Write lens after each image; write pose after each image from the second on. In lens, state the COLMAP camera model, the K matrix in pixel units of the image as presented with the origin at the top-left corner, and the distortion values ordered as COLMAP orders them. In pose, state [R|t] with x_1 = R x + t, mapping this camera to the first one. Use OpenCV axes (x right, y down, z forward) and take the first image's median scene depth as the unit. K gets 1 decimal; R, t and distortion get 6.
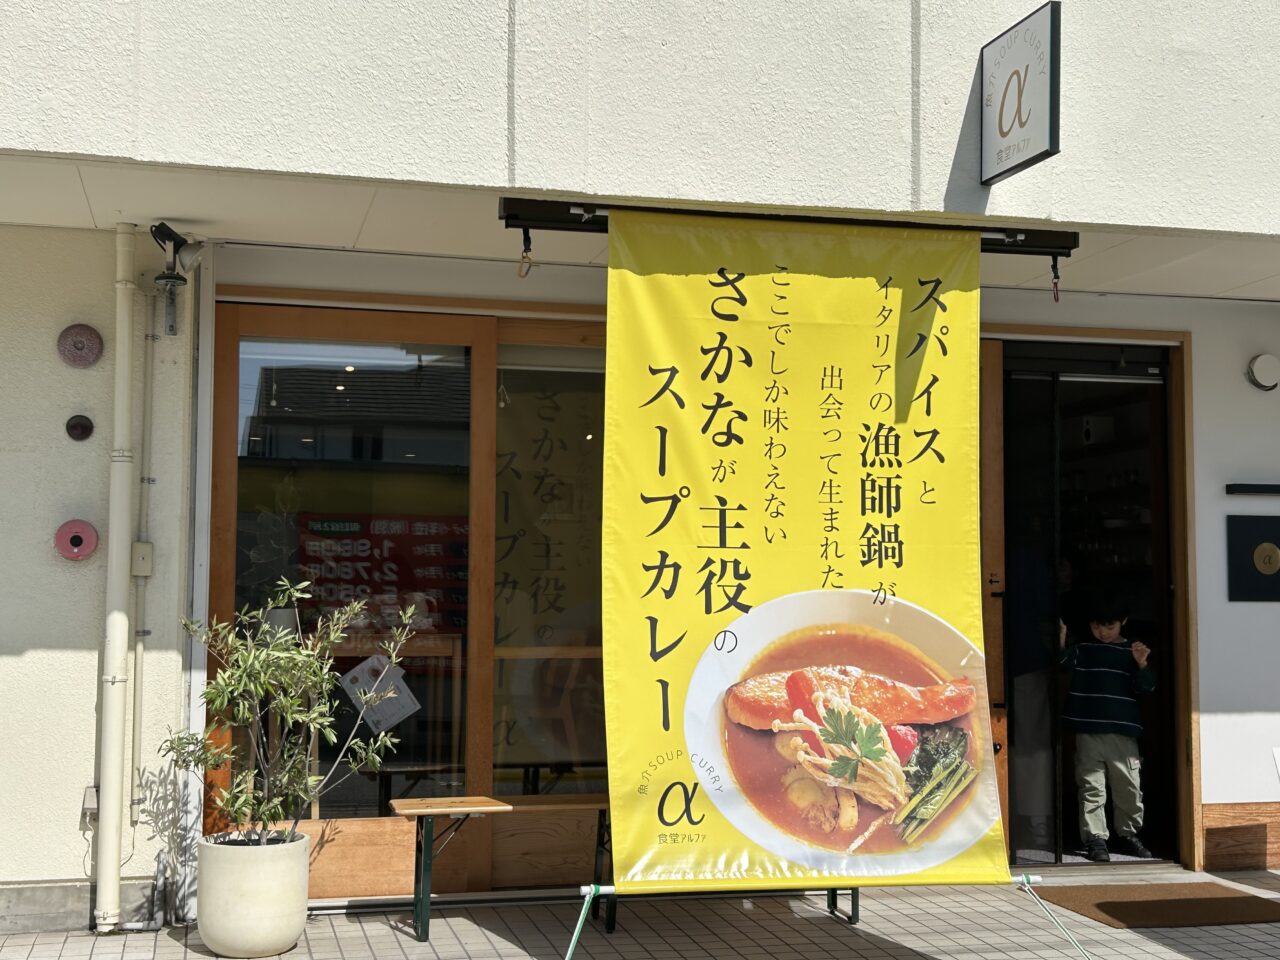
lens RADIAL K [[1647.8, 0, 638.6], [0, 1647.8, 482.6], [0, 0, 1]] dist [0.114865, 0.000000]
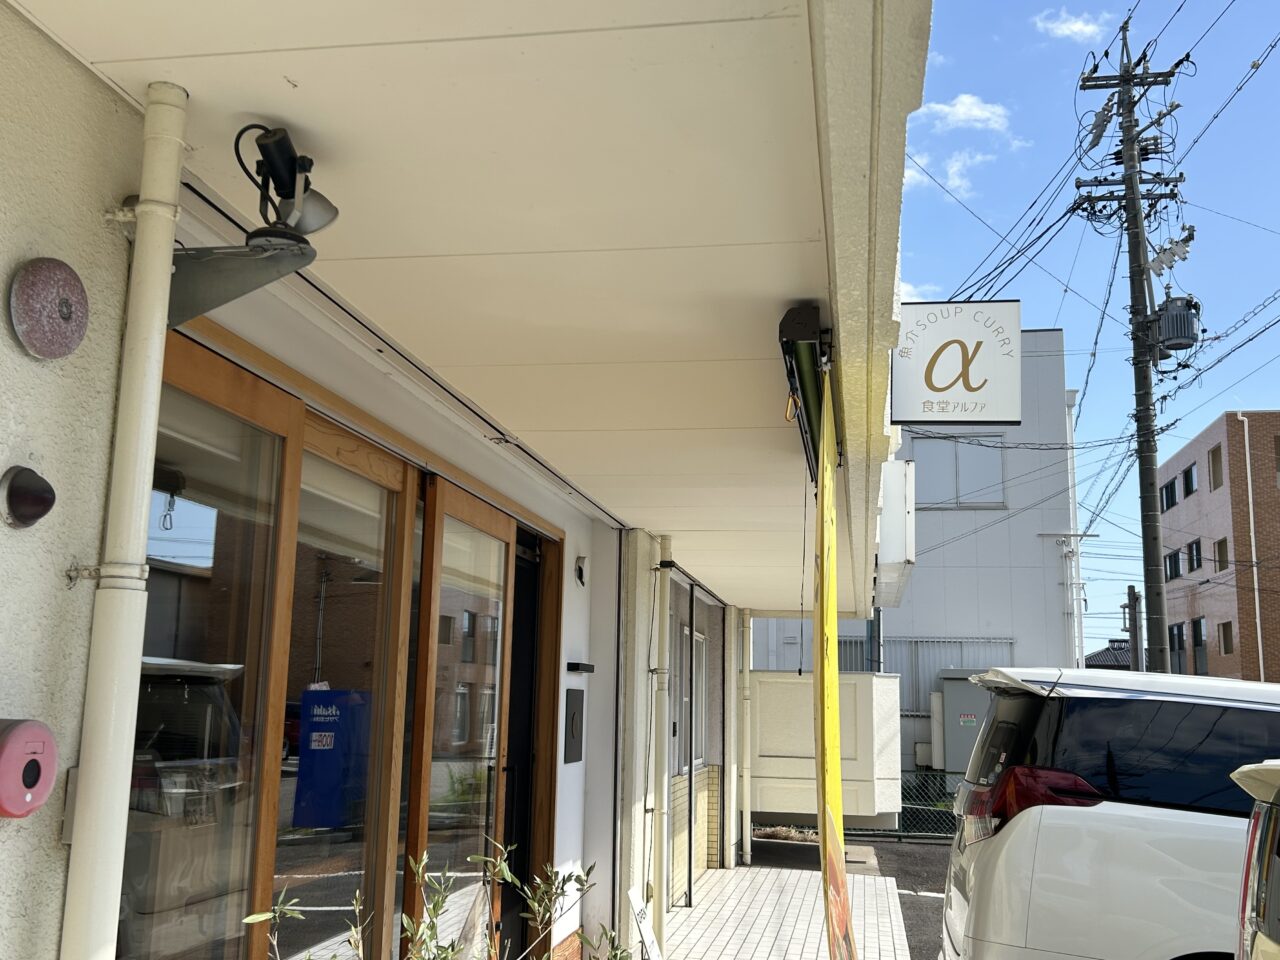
lens RADIAL K [[1255.2, 0, 640.0], [0, 1255.2, 481.0], [0, 0, 1]] dist [0.003391, 0.000000]
pose [[0.402778, 0.163708, 0.900538, -0.650346], [-0.082890, 0.986356, -0.142235, -0.005202], [-0.911537, -0.017357, 0.410853, 0.846262]]
